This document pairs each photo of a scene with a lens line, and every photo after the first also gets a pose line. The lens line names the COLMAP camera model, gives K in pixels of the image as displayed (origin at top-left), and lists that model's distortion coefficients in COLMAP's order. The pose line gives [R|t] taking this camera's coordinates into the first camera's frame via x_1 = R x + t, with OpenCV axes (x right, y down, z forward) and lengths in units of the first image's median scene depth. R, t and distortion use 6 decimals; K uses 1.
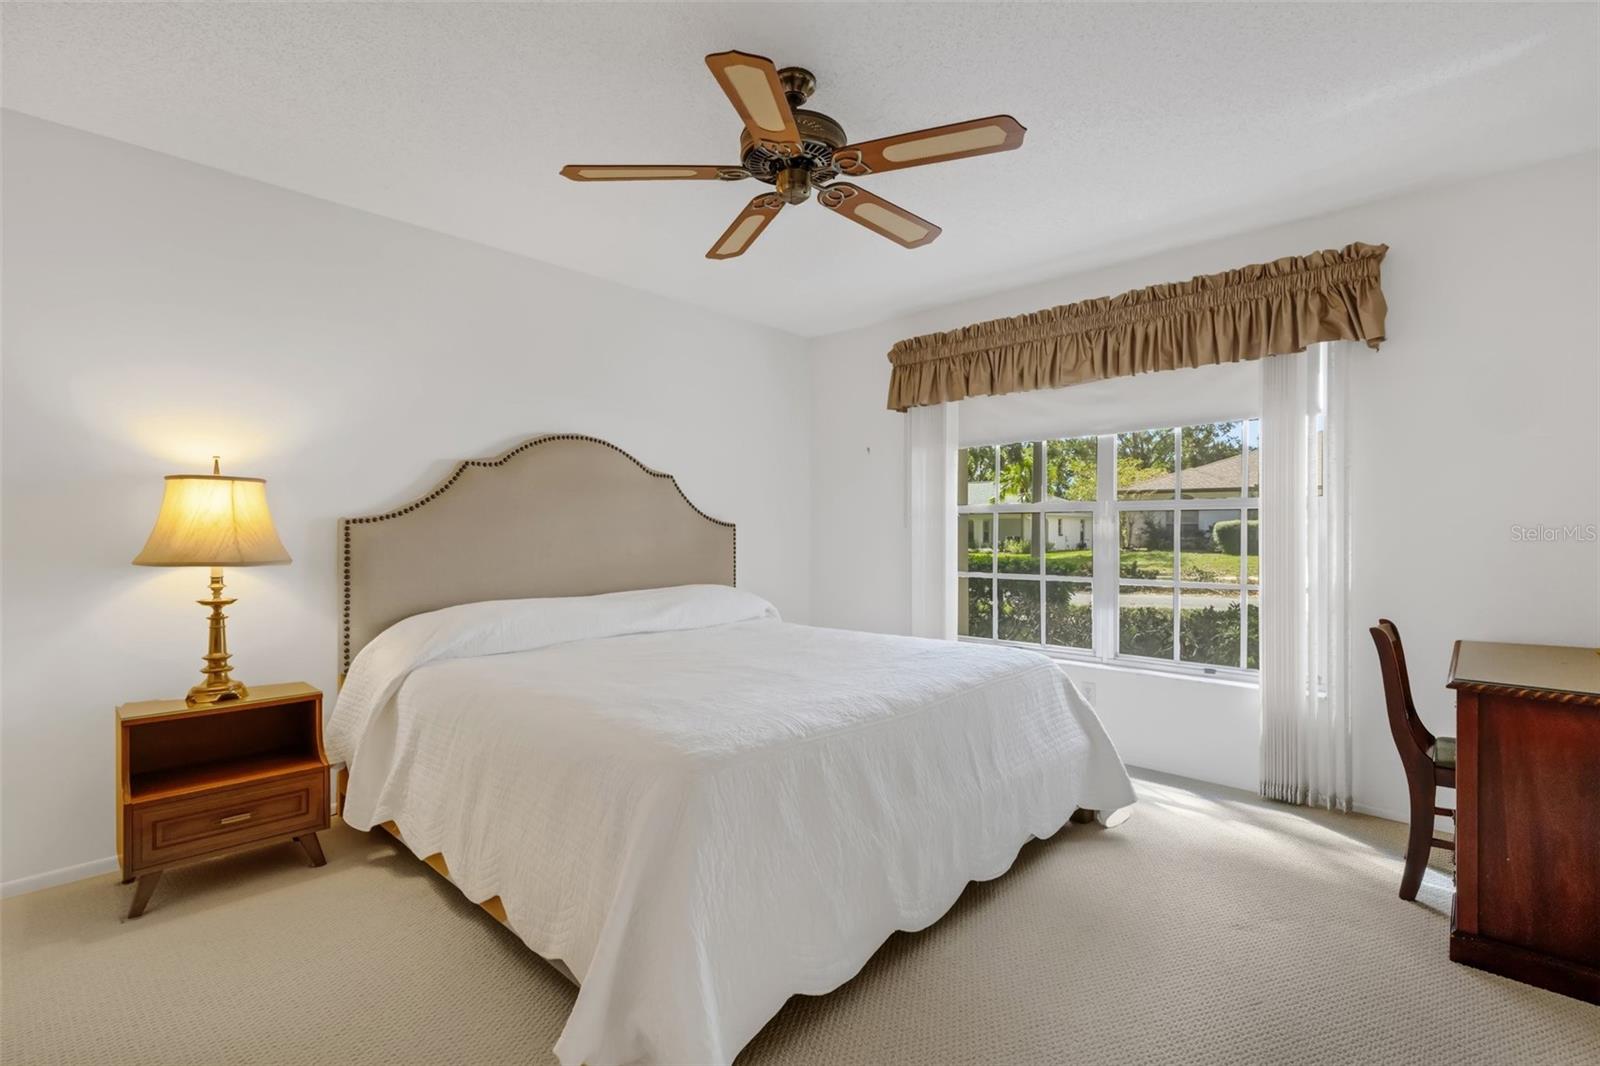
lens RADIAL K [[720.8, 0, 796.7], [0, 720.8, 527.9], [0, 0, 1]] dist [-0.007012, -0.000529]
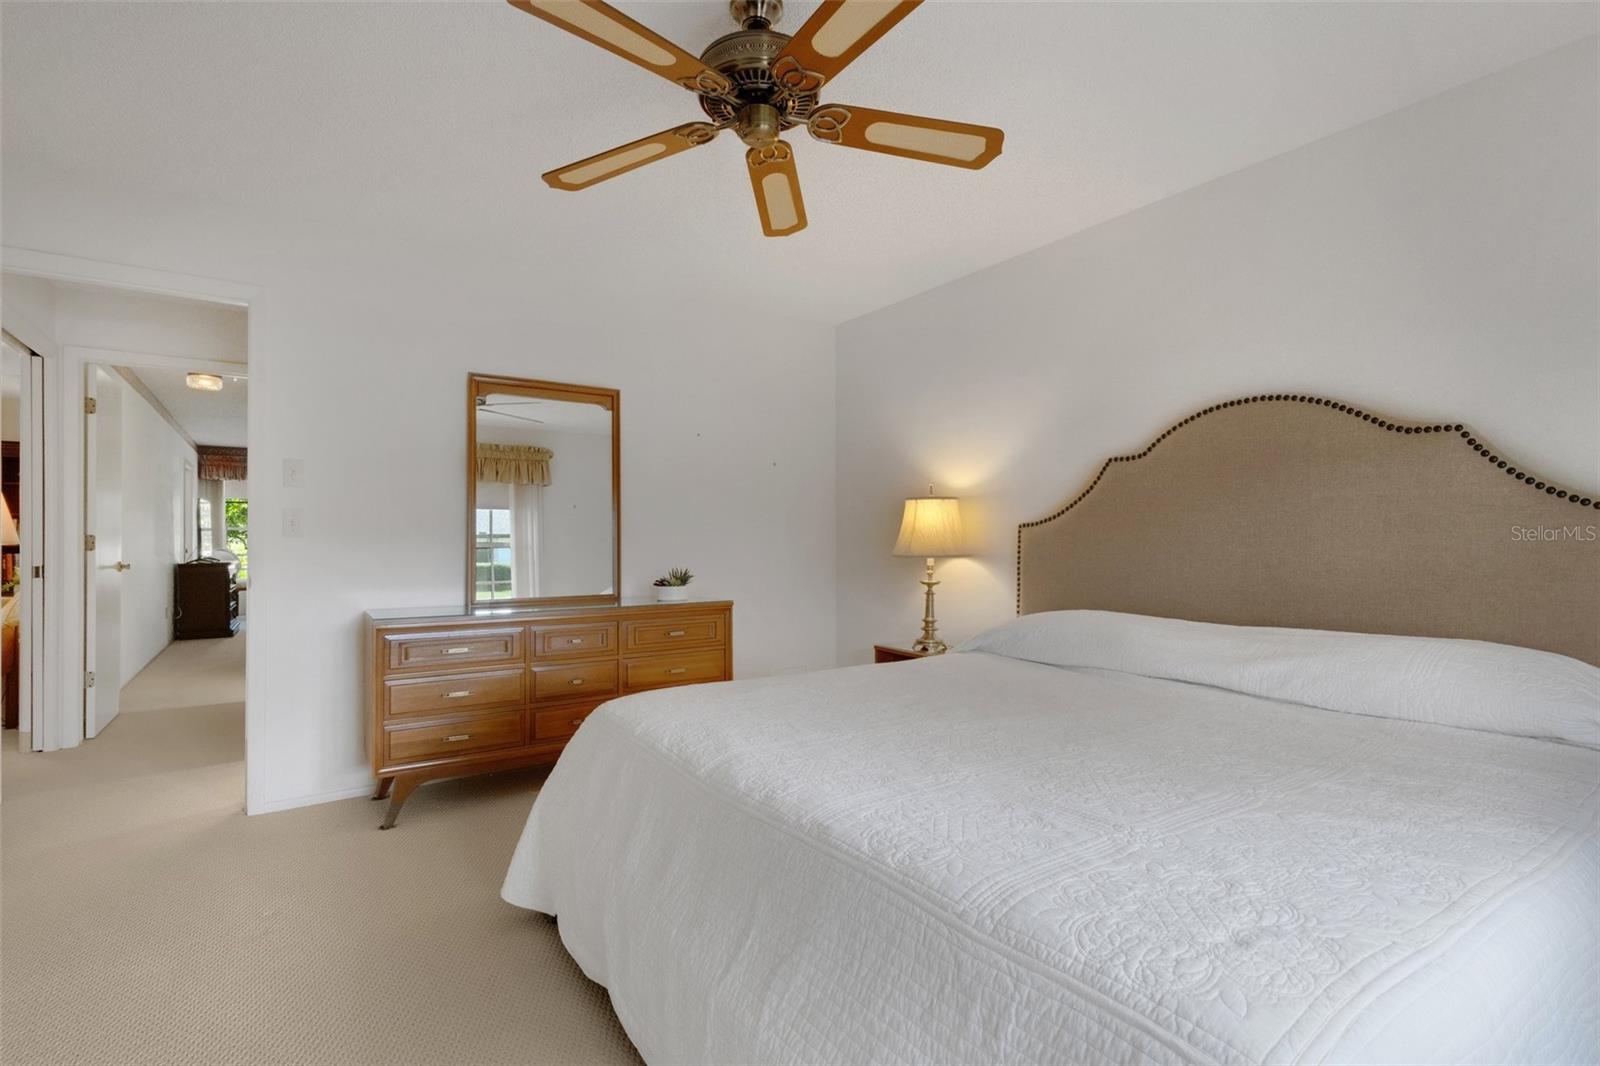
lens RADIAL K [[720.8, 0, 796.7], [0, 720.8, 527.9], [0, 0, 1]] dist [-0.007012, -0.000529]
pose [[-0.196824, -0.010319, -0.980385, 0.687408], [0.009451, 0.999878, -0.012422, 0.006414], [0.980393, -0.011711, -0.196702, 1.012821]]
